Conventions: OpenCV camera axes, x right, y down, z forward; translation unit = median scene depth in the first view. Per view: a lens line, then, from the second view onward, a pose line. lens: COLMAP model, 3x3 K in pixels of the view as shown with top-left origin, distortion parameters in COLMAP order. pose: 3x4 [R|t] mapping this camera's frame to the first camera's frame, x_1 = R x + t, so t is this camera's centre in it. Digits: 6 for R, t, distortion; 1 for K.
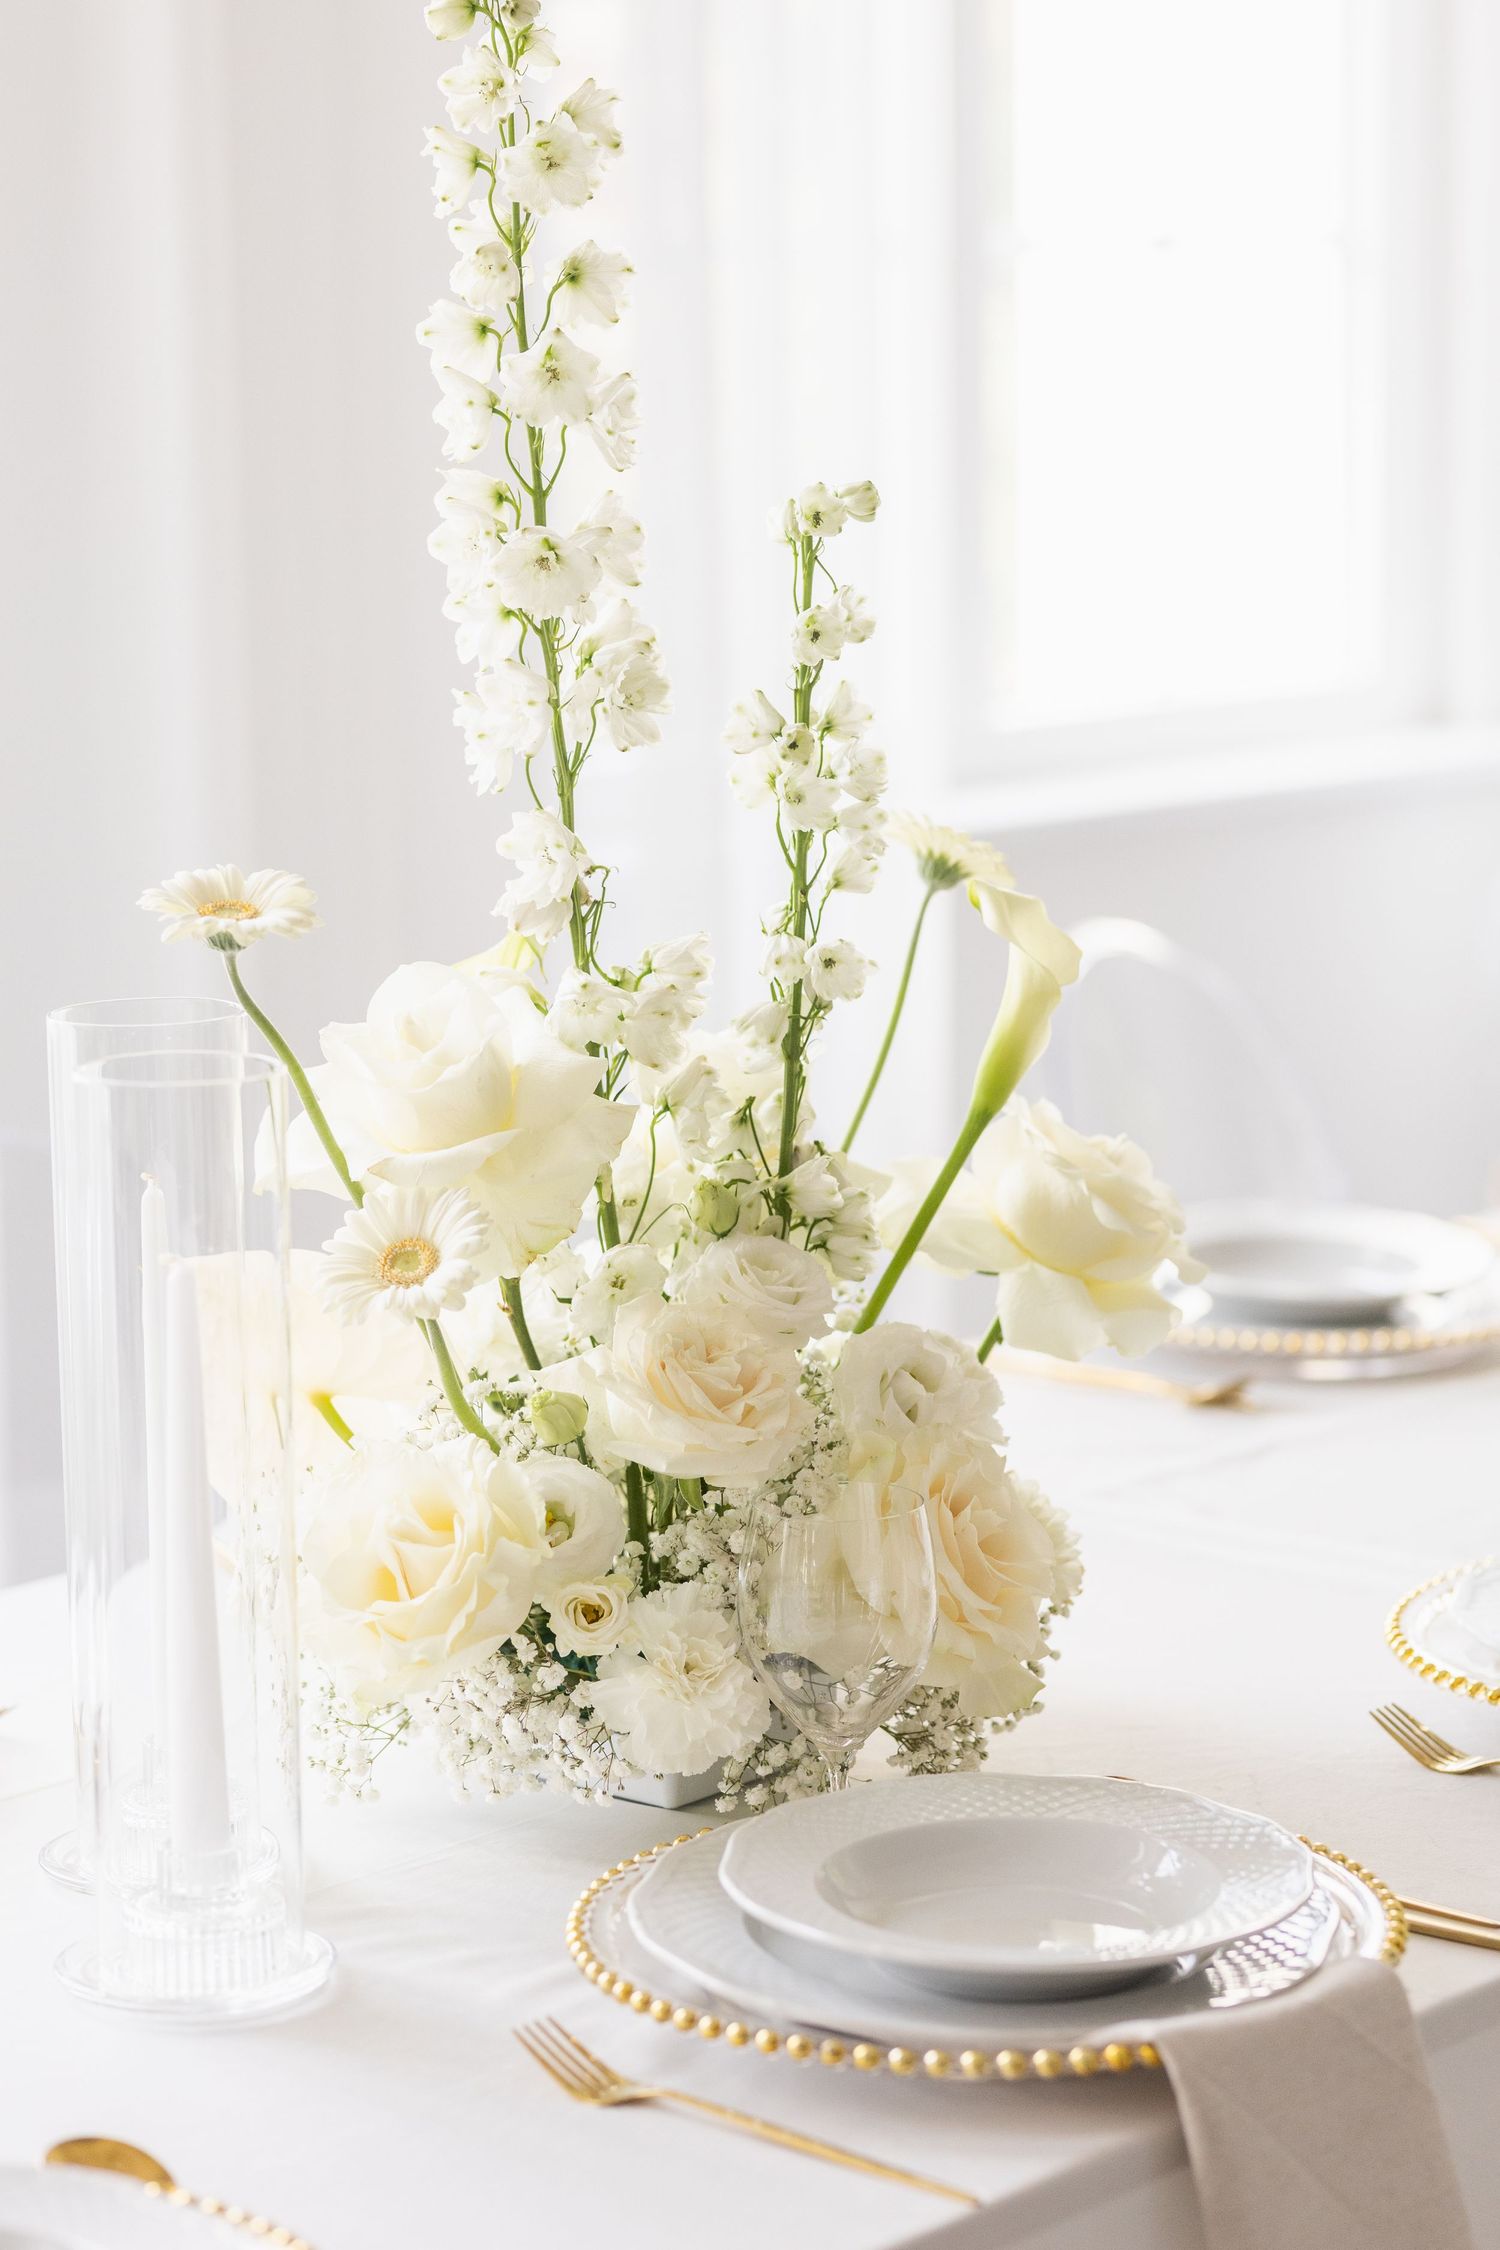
lens RADIAL K [[5357.0, 0, 748.3], [0, 5357.0, 1062.5], [0, 0, 1]] dist [0.016017, -0.104200]
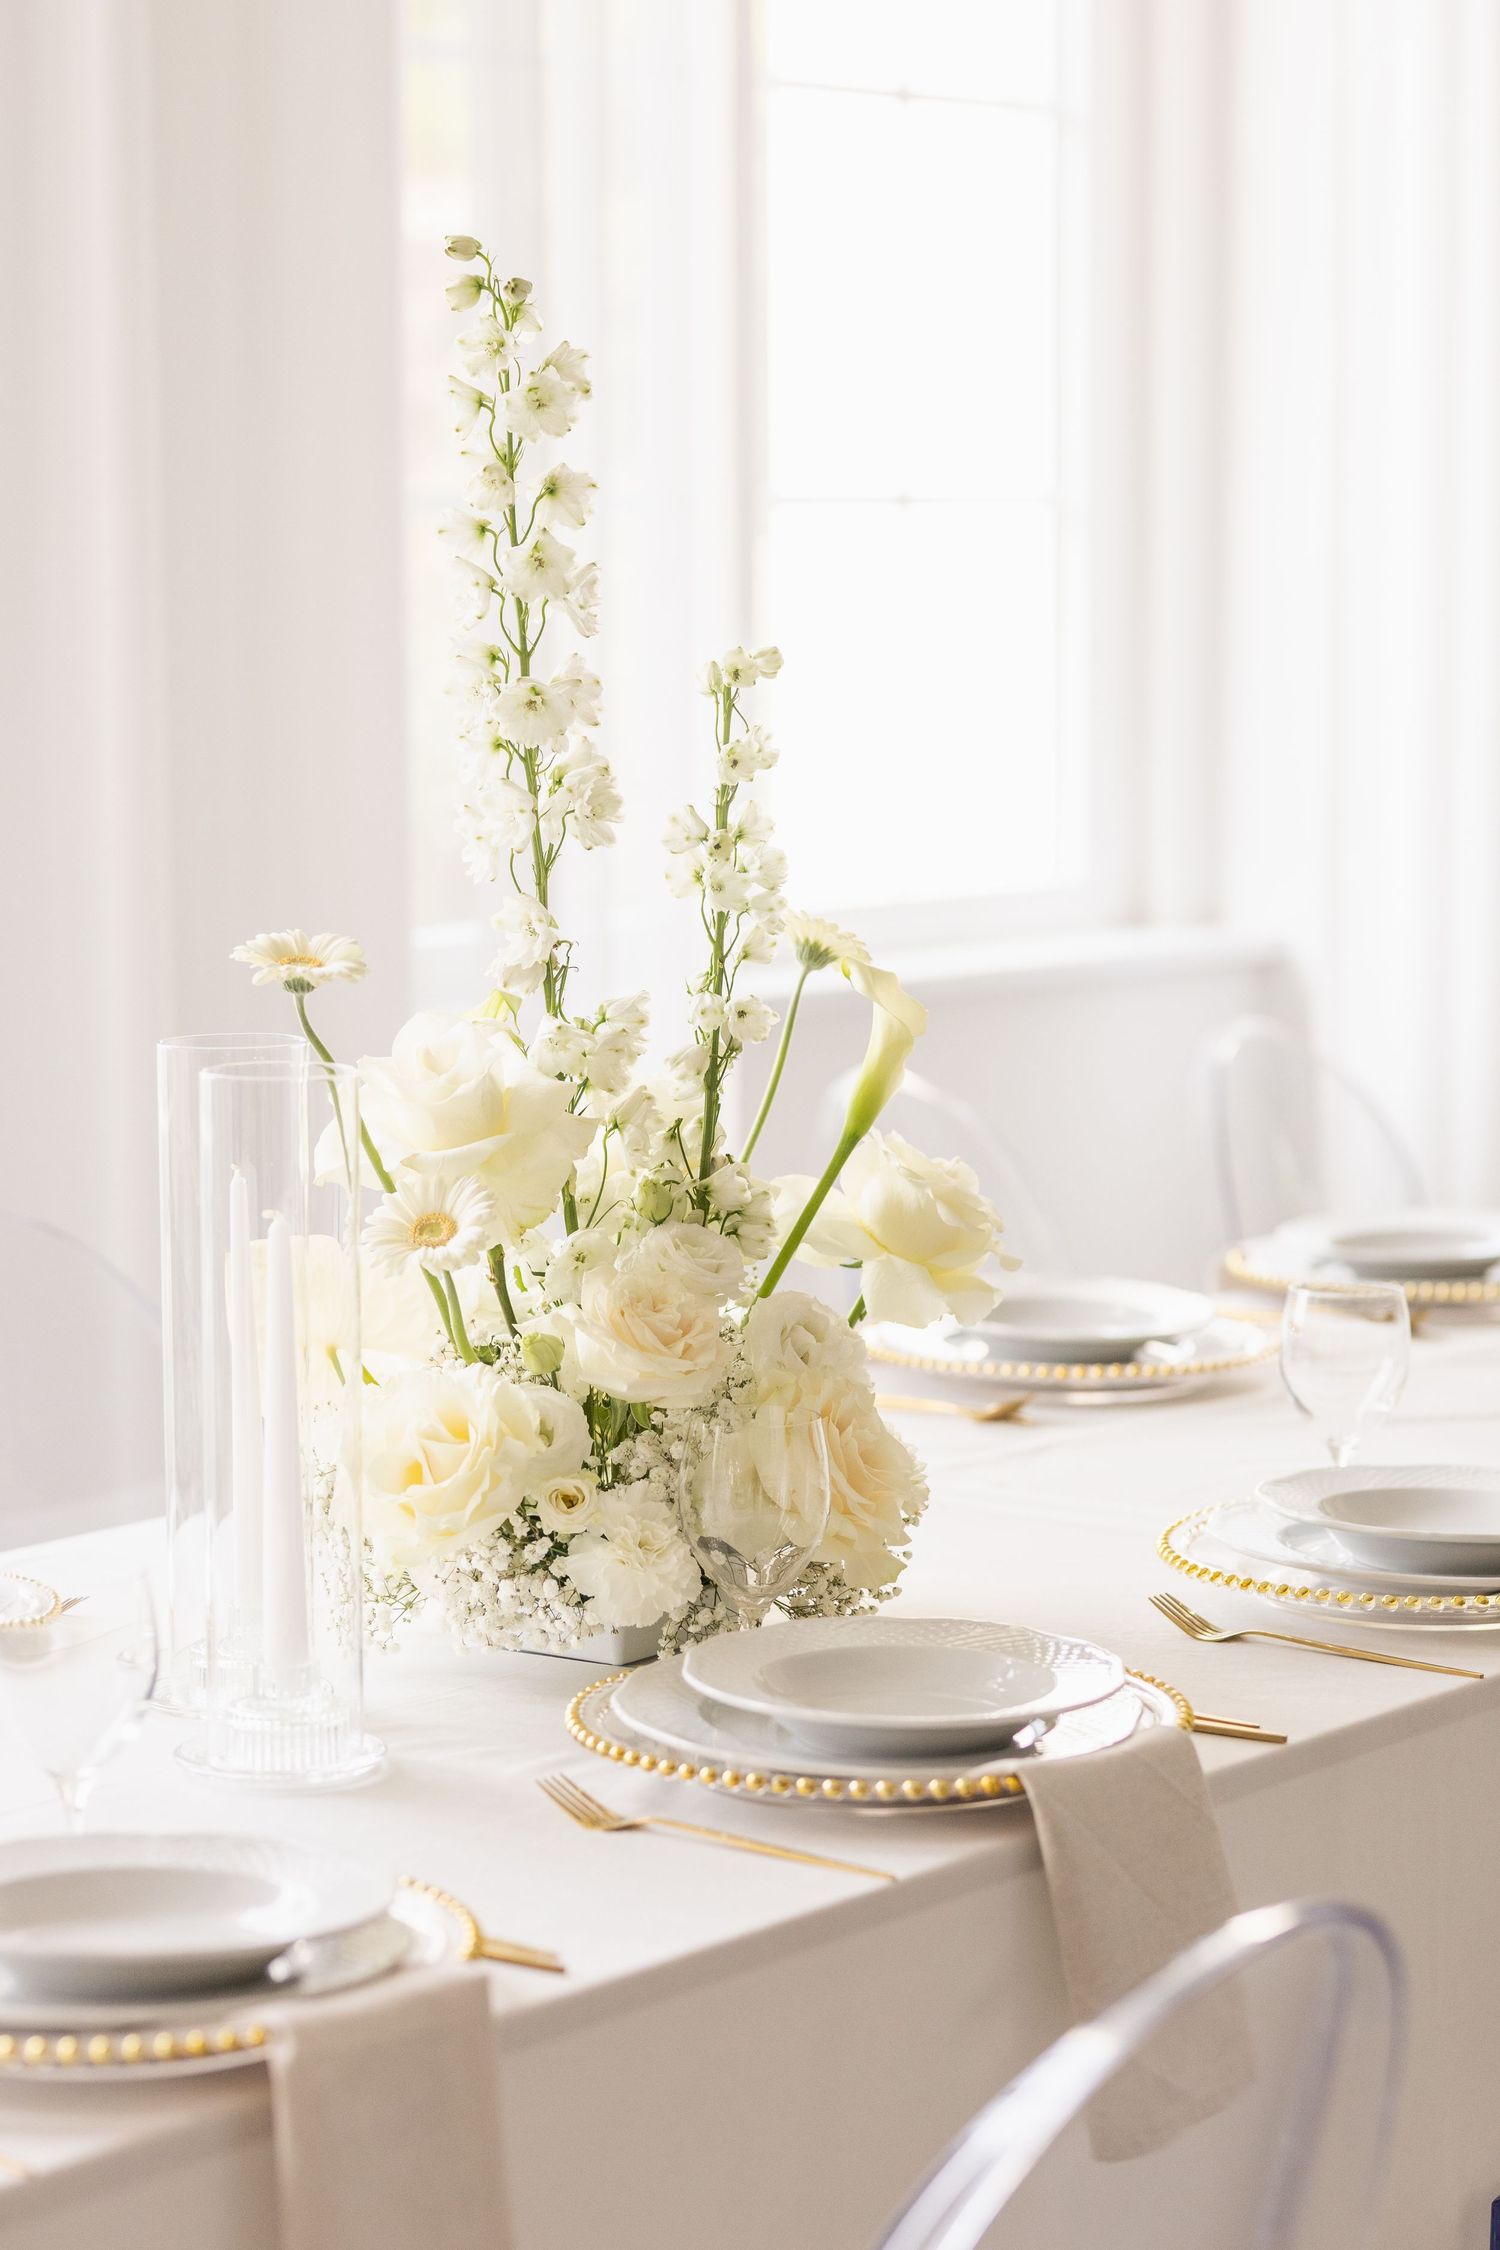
lens RADIAL K [[5438.6, 0, 750.0], [0, 5438.6, 1125.0], [0, 0, 1]] dist [0.018641, -0.070542]
pose [[0.997609, 0.002740, 0.069055, -0.075657], [0.000248, 0.999065, -0.043224, 0.066908], [-0.069109, 0.043137, 0.996676, -0.328808]]
